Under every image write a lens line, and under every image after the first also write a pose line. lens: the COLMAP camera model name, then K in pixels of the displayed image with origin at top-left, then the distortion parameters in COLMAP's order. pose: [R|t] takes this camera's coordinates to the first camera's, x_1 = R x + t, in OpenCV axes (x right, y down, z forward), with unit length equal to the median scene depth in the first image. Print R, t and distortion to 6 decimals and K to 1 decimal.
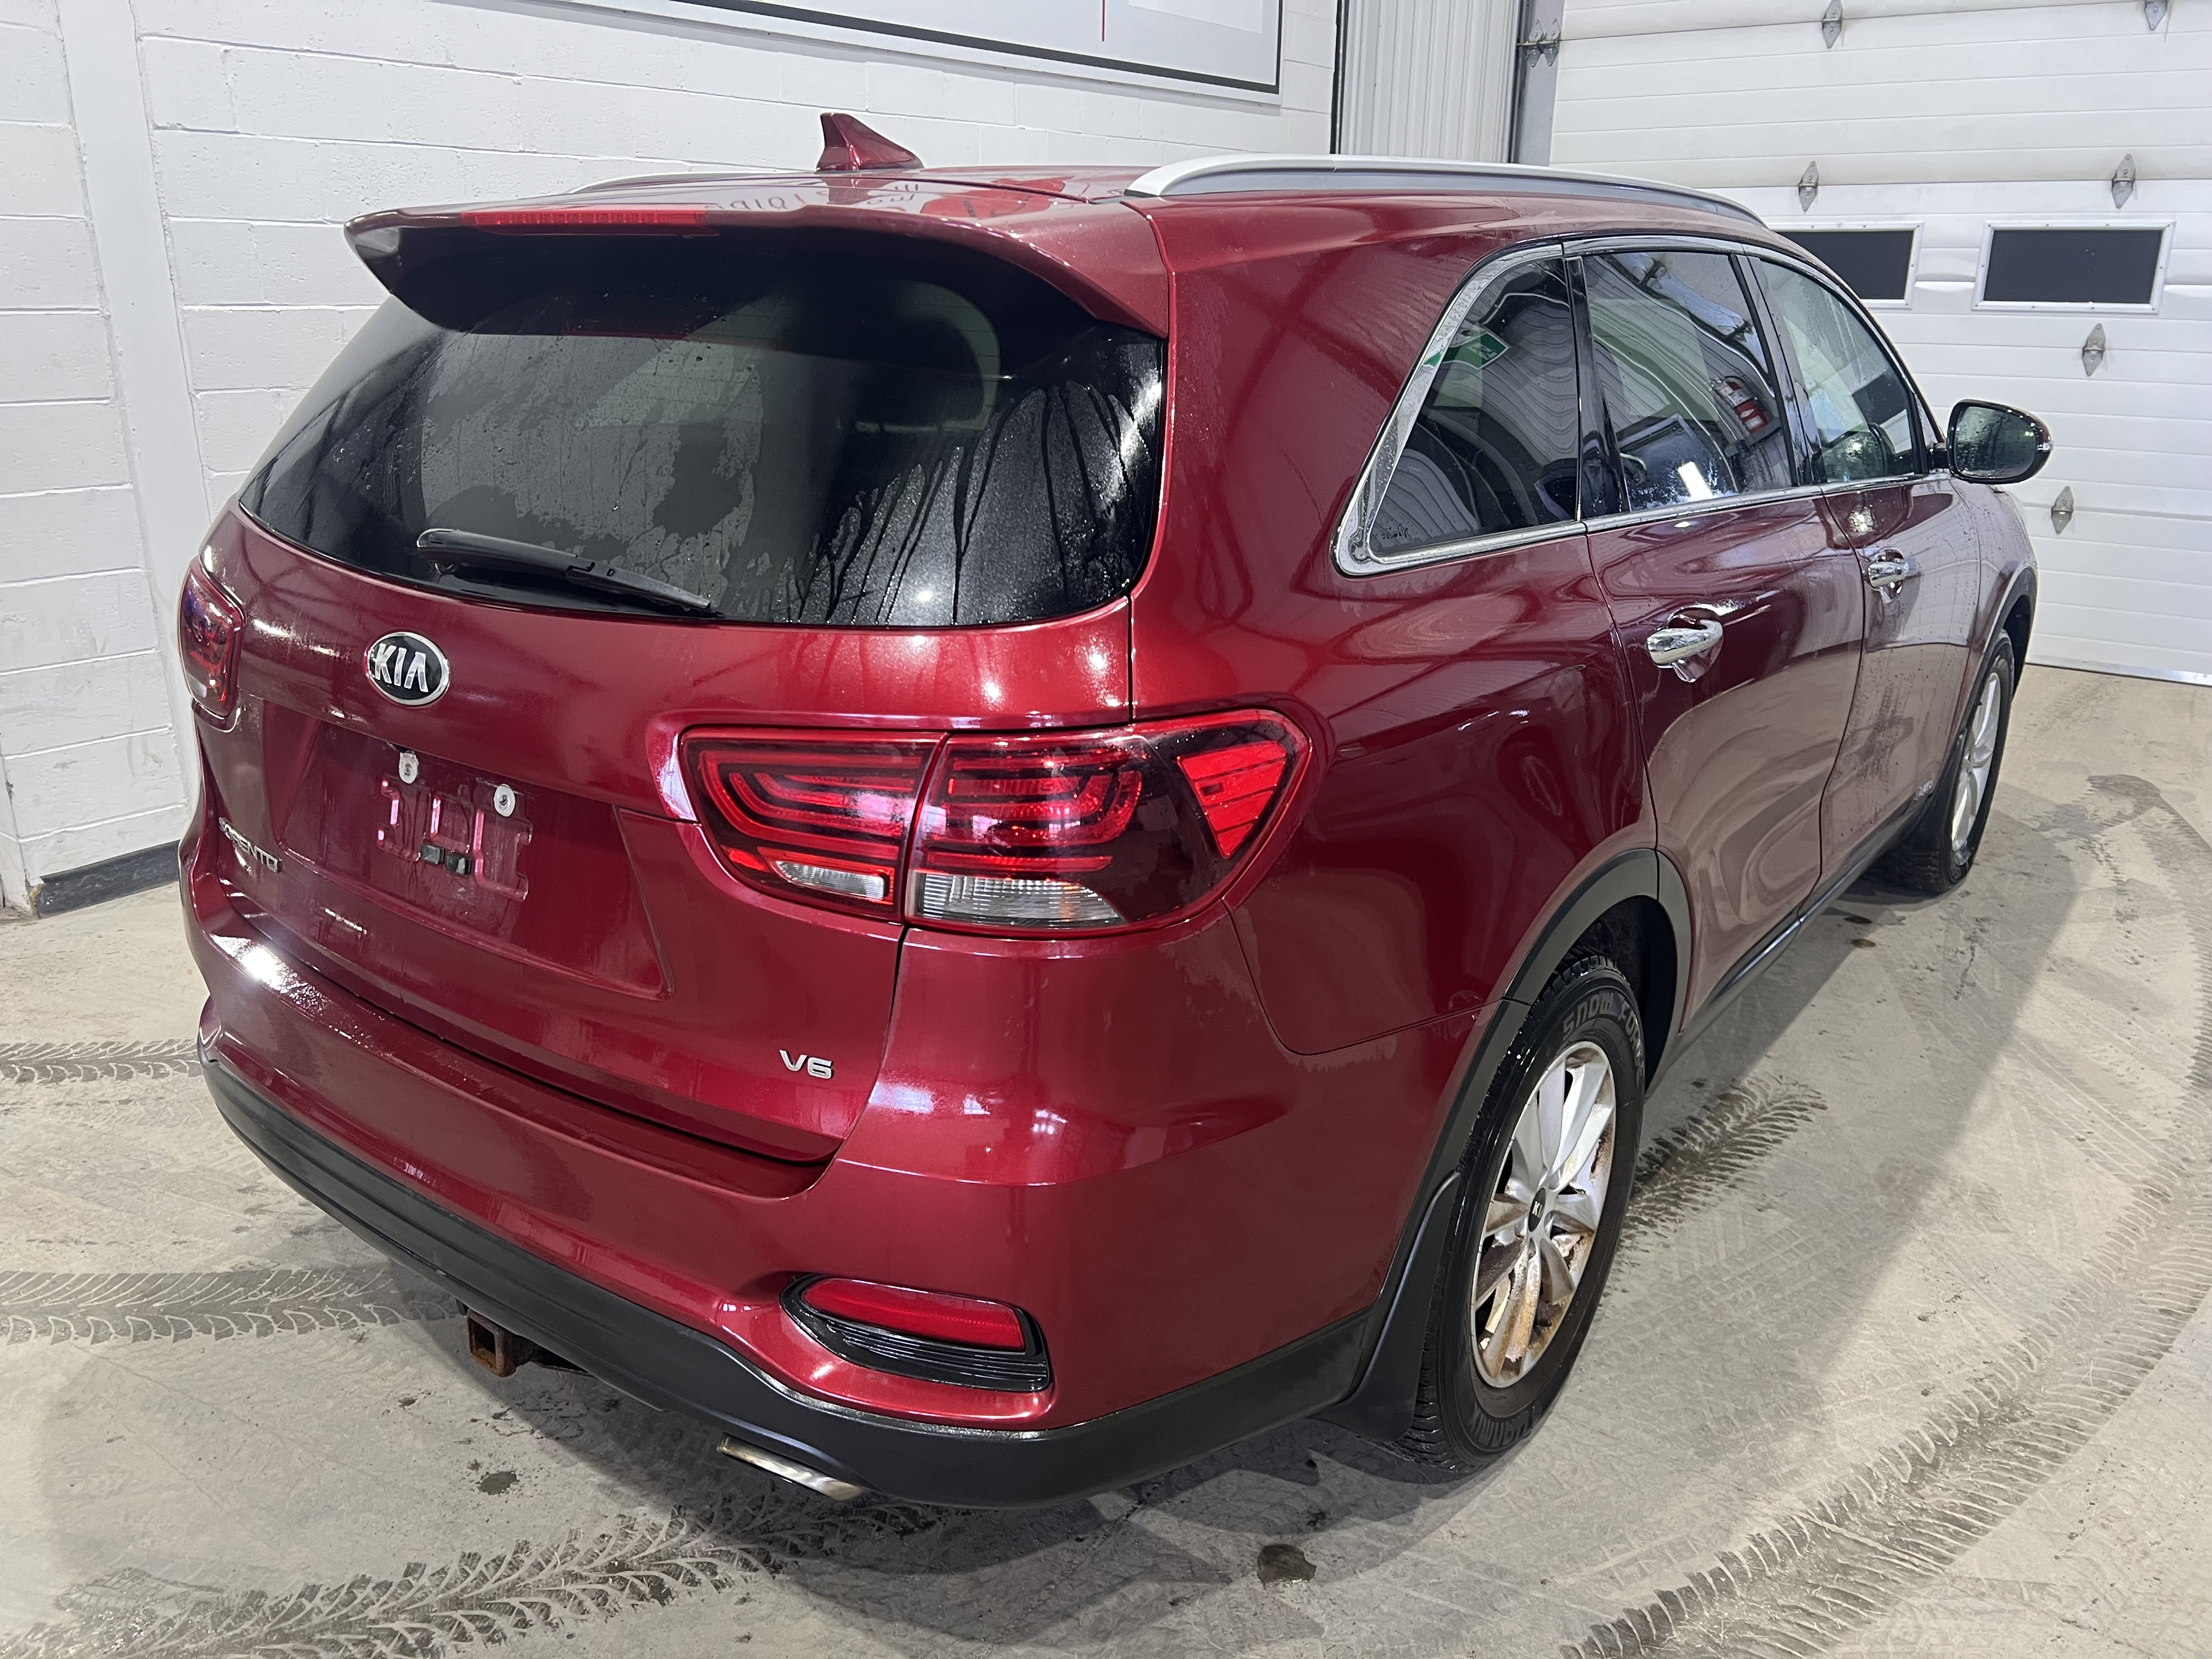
lens RADIAL K [[1700.3, 0, 1097.7], [0, 1700.3, 827.4], [0, 0, 1]] dist [0.025700, -0.011291]
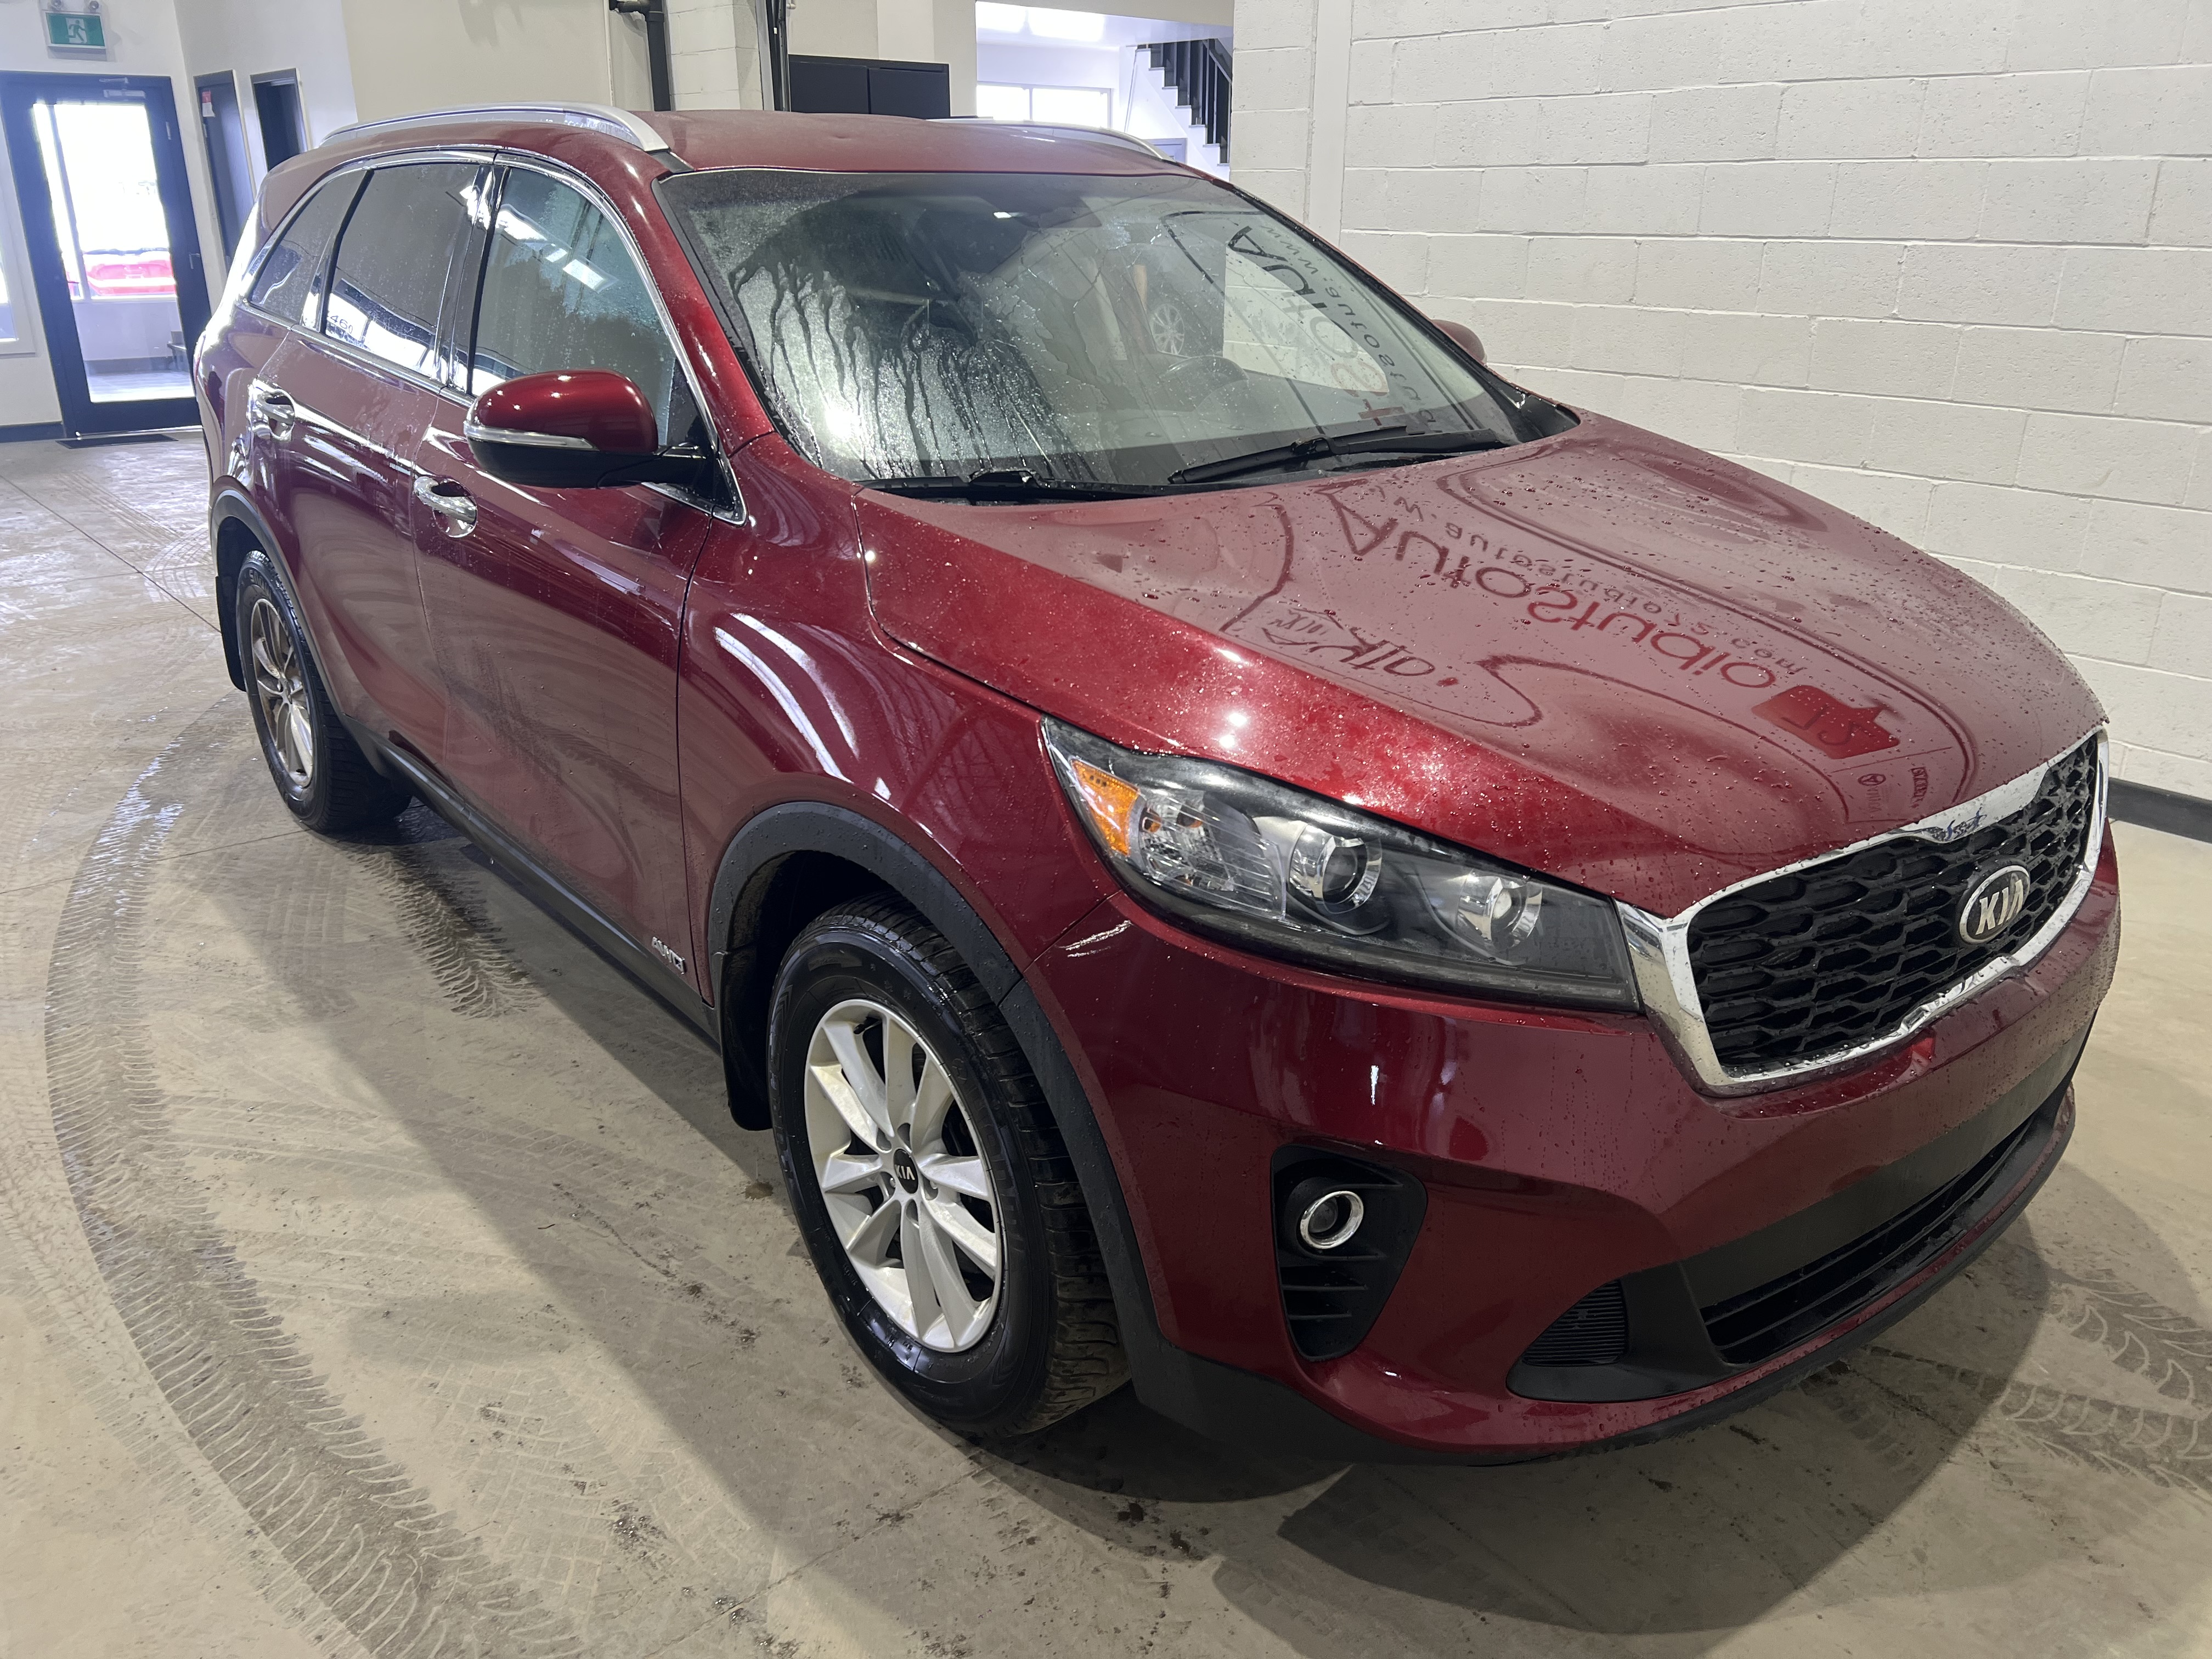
lens RADIAL K [[1700.3, 0, 1103.7], [0, 1700.3, 829.1], [0, 0, 1]] dist [0.025700, -0.011291]
pose [[-0.249399, 0.326645, -0.911649, 1.182961], [-0.315623, 0.862575, 0.395406, -0.439602], [0.915523, 0.386351, -0.112029, 1.381181]]
